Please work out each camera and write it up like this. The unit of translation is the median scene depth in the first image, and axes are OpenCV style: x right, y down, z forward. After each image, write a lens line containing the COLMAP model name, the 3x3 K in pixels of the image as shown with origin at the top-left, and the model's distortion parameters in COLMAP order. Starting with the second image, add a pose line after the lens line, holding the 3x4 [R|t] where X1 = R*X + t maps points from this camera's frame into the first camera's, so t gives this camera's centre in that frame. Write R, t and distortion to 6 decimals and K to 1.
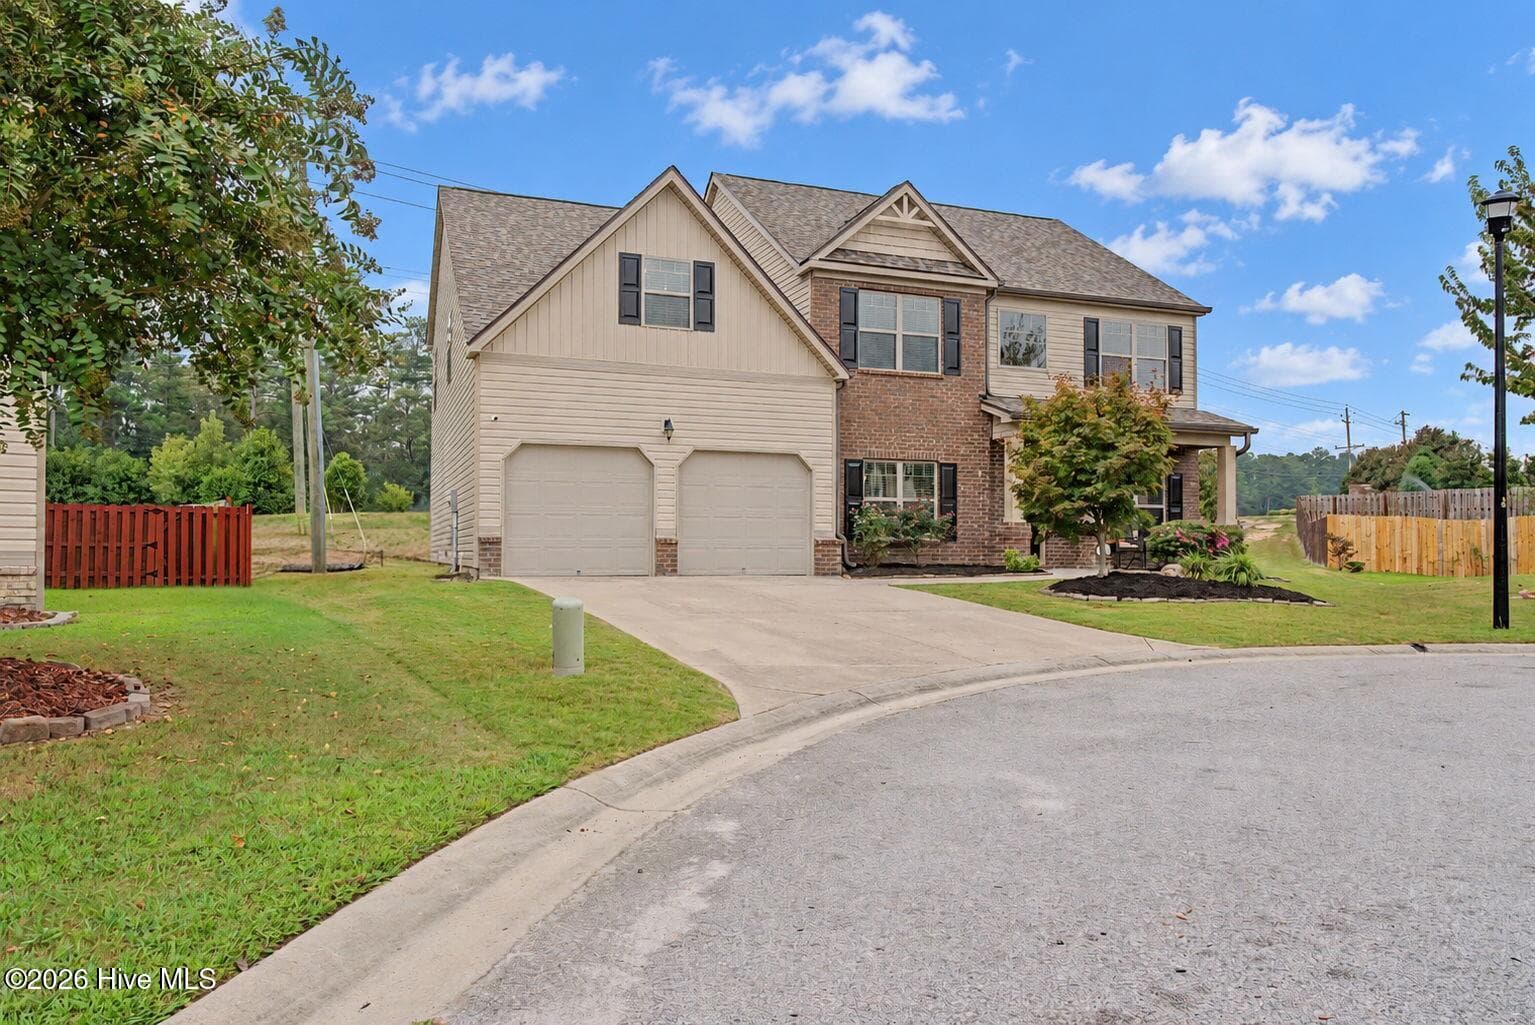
lens RADIAL K [[1067.6, 0, 772.3], [0, 1067.6, 520.2], [0, 0, 1]] dist [-0.009729, -0.002336]
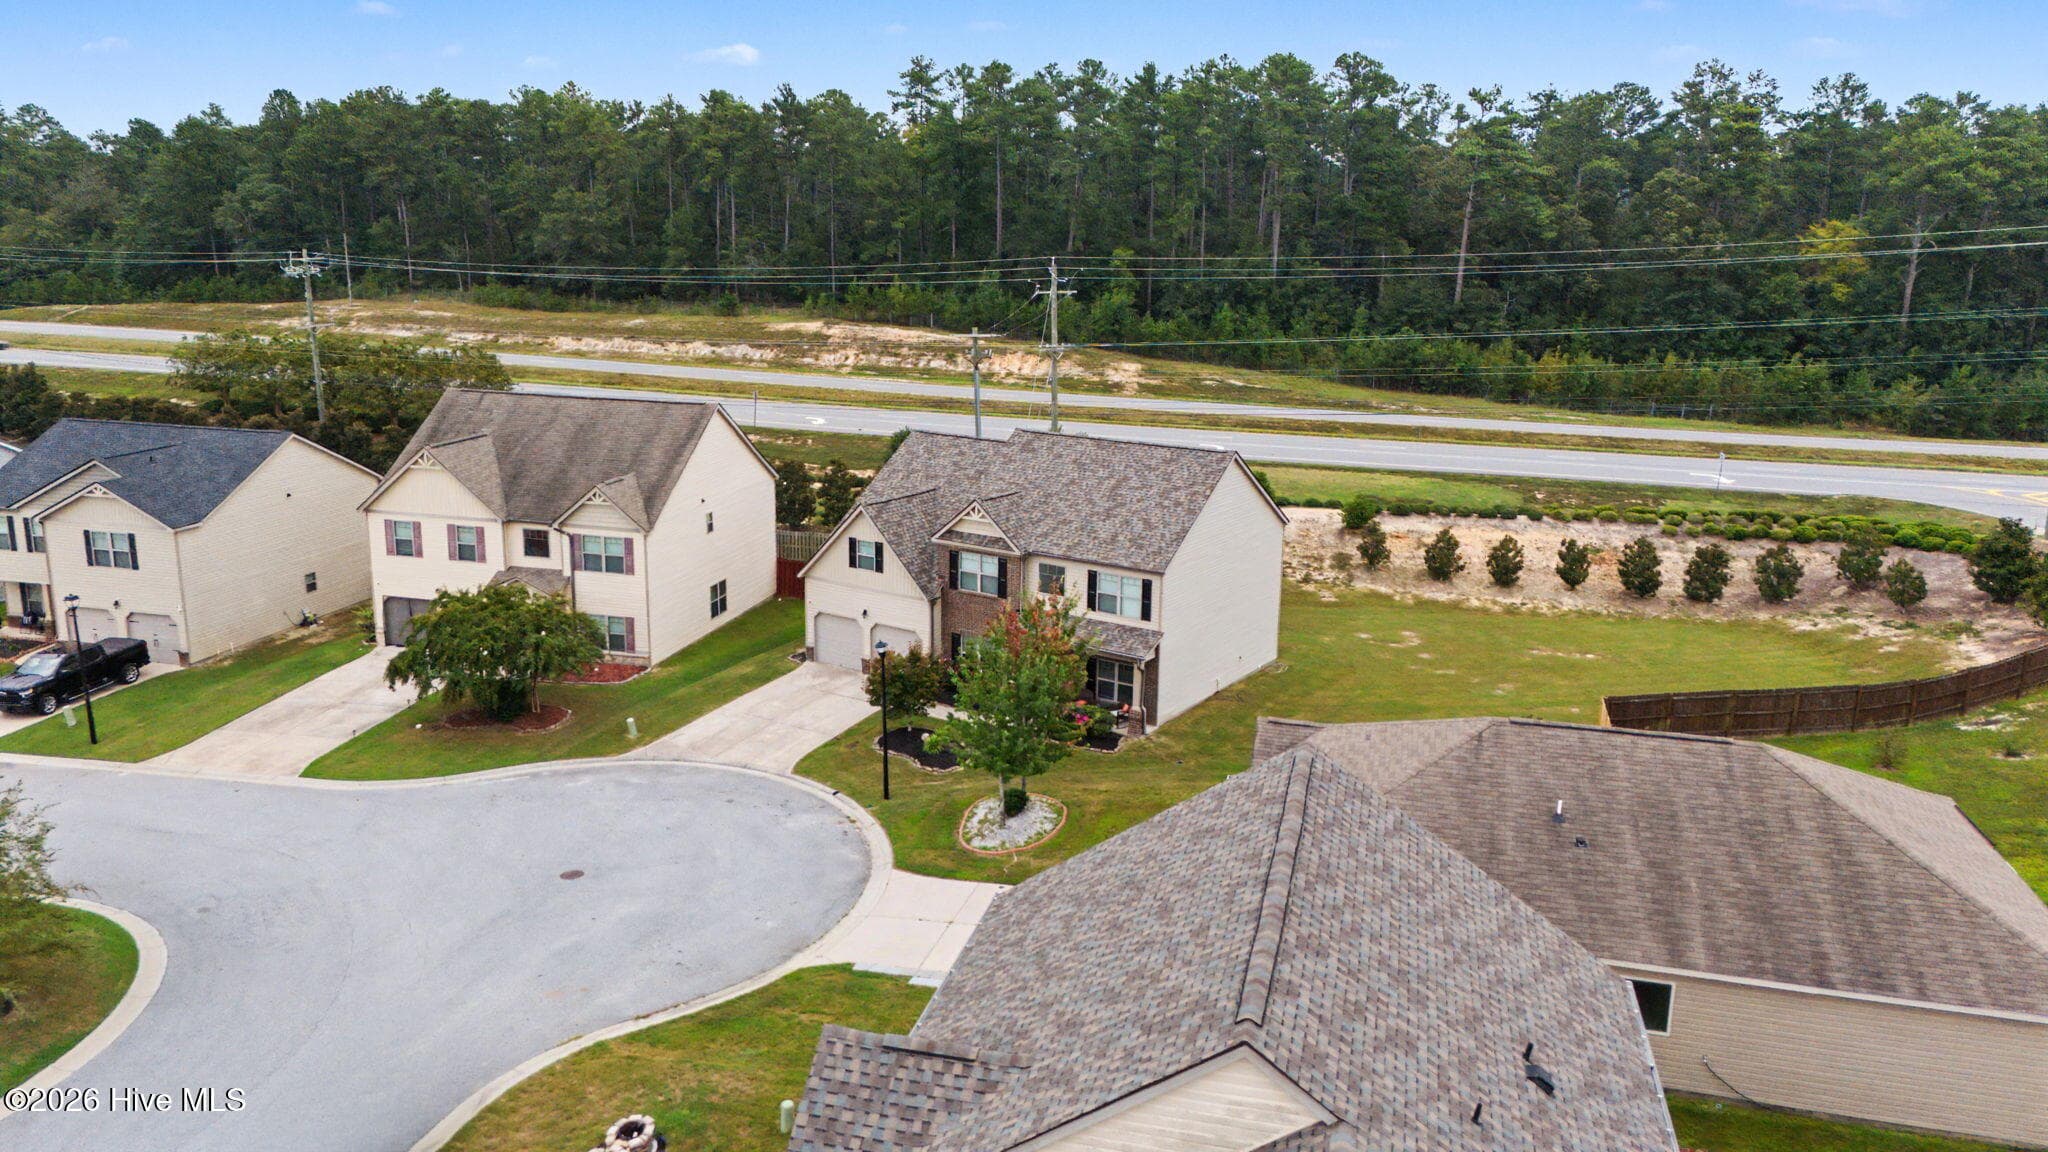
lens RADIAL K [[1500.7, 0, 1017.4], [0, 1500.7, 565.1], [0, 0, 1]] dist [0.085892, -0.089892]
pose [[0.575854, 0.194883, -0.793985, 2.377975], [0.010901, 0.969257, 0.245809, -0.880748], [0.817480, -0.150206, 0.556026, -0.468633]]
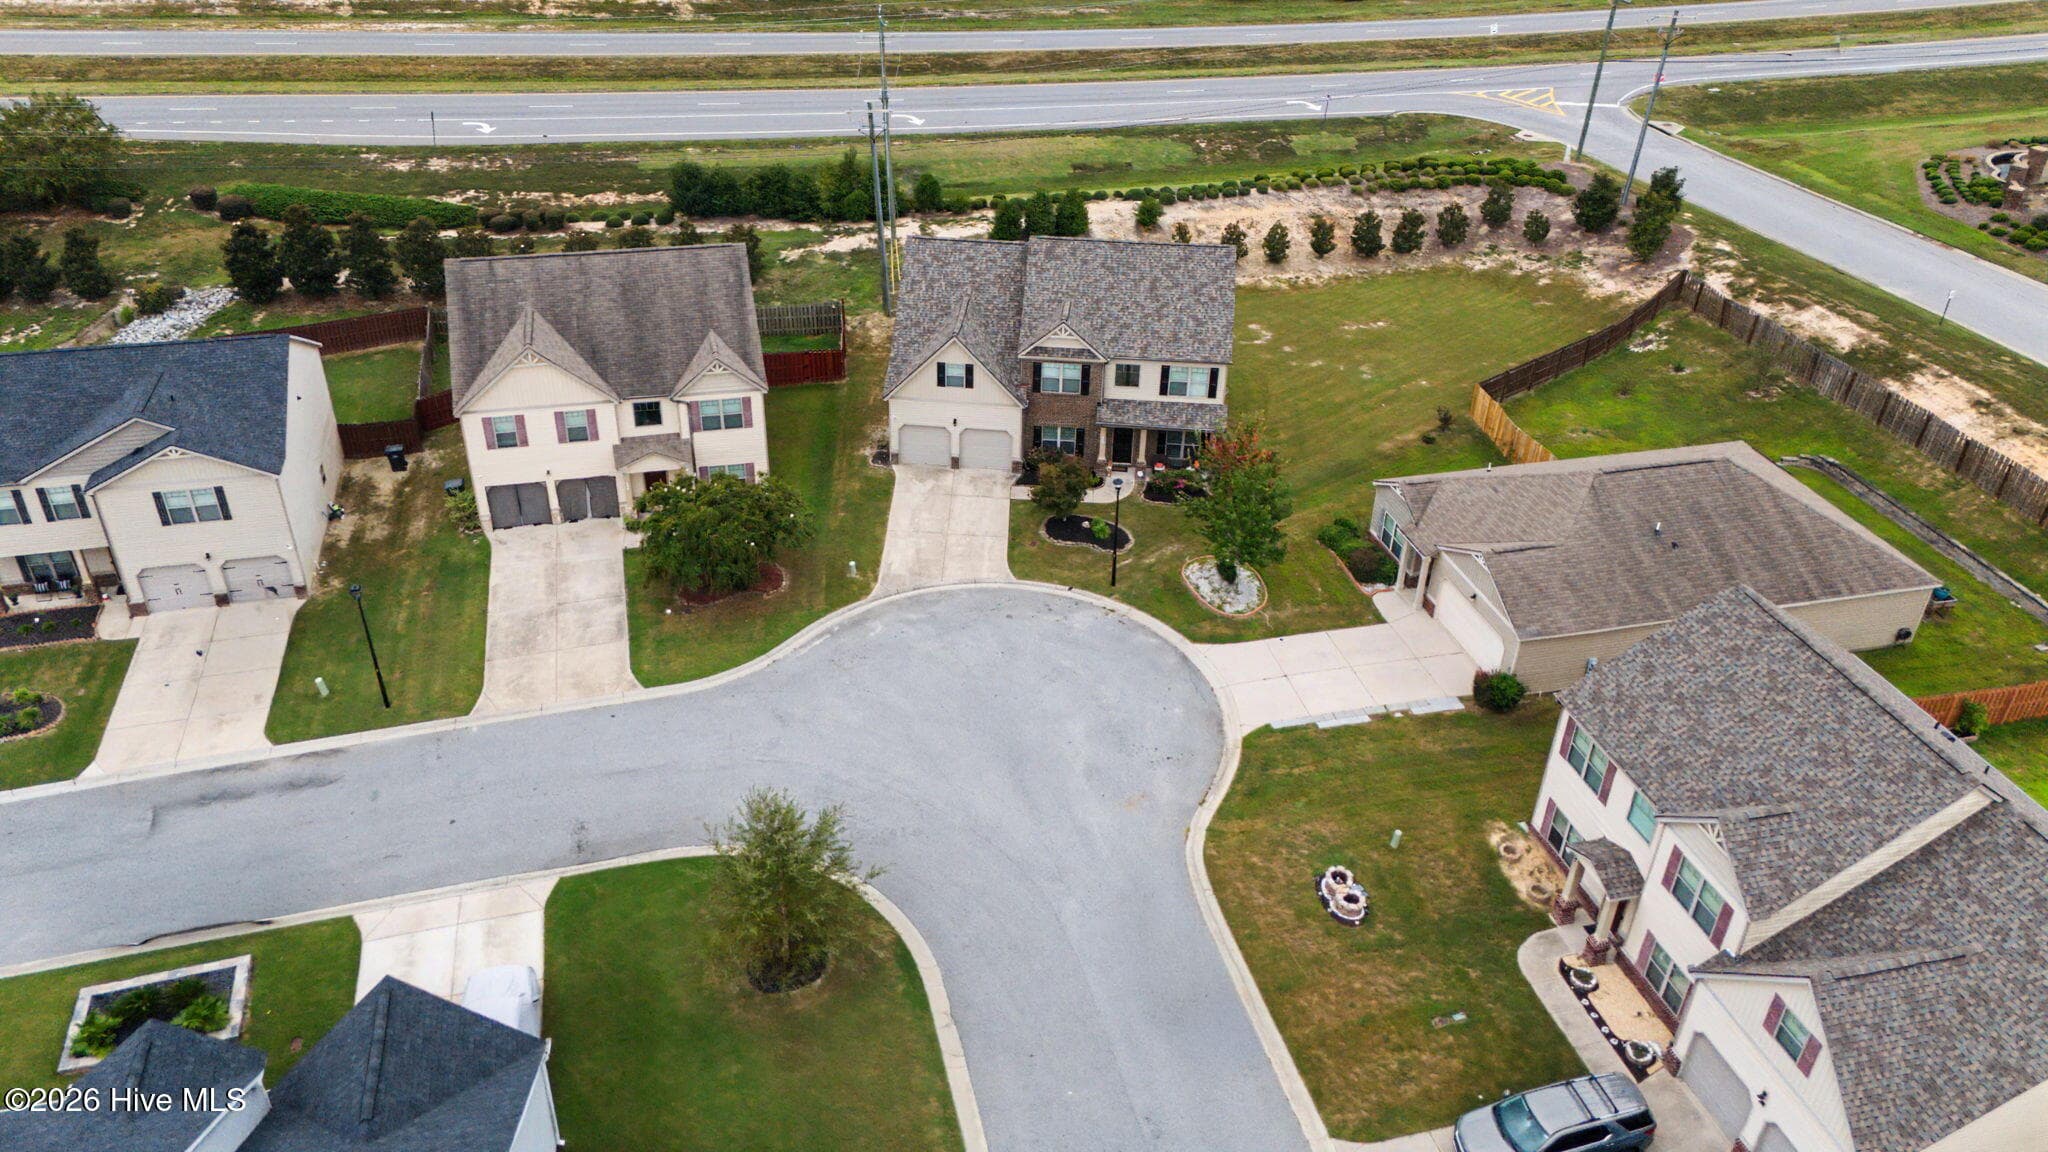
lens RADIAL K [[1500.7, 0, 1017.4], [0, 1500.7, 565.1], [0, 0, 1]] dist [0.085892, -0.089892]
pose [[0.895906, 0.250532, -0.366860, 1.404697], [-0.005976, 0.832529, 0.553949, -1.730463], [0.444204, -0.494094, 0.747365, -1.810950]]
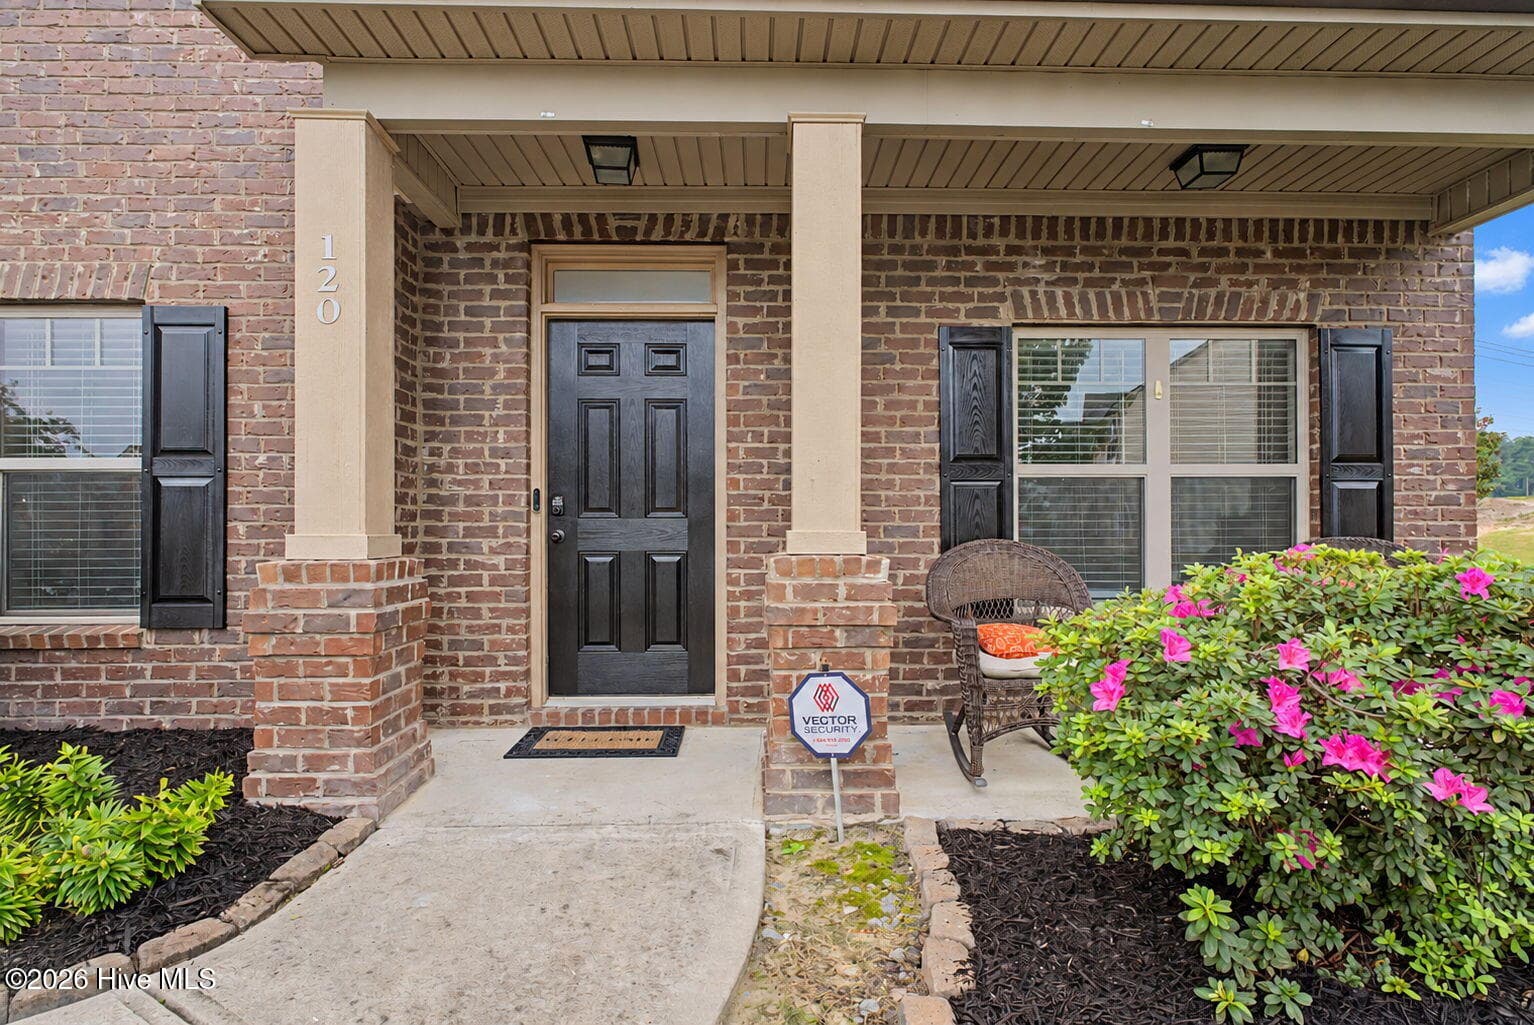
lens RADIAL K [[744.6, 0, 767.0], [0, 744.6, 512.5], [0, 0, 1]] dist [-0.005889, -0.000013]
pose [[0.937641, -0.008320, -0.347505, 0.358737], [0.014031, 0.999805, 0.013922, -0.008230], [0.347321, -0.017930, 0.937575, 0.916599]]
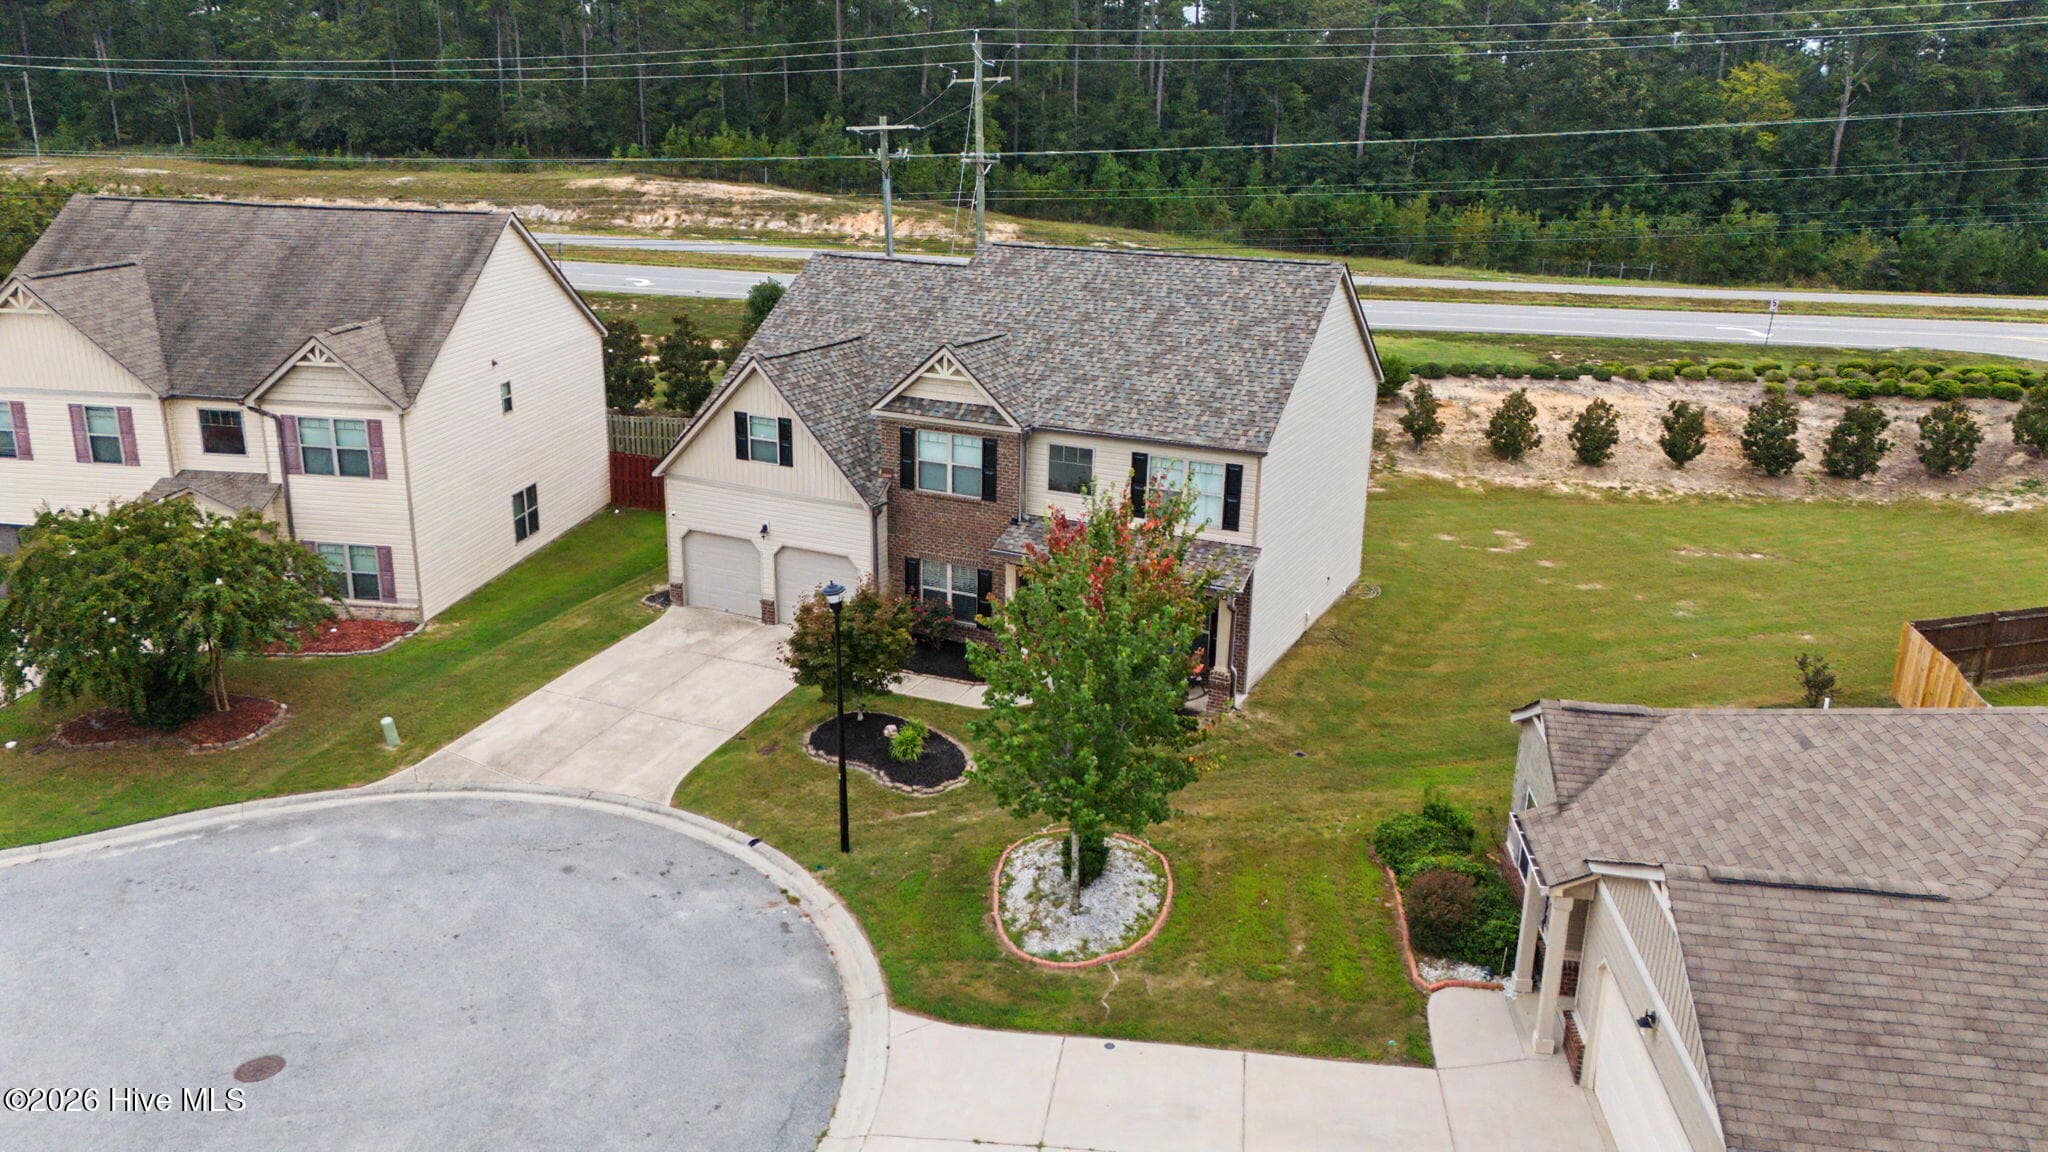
lens RADIAL K [[1510.0, 0, 1018.7], [0, 1510.0, 561.9], [0, 0, 1]] dist [0.058381, -0.039596]
pose [[0.672566, 0.225410, -0.704873, 1.466732], [0.004920, 0.951100, 0.308844, -0.621248], [0.740021, -0.211186, 0.638568, -0.084360]]
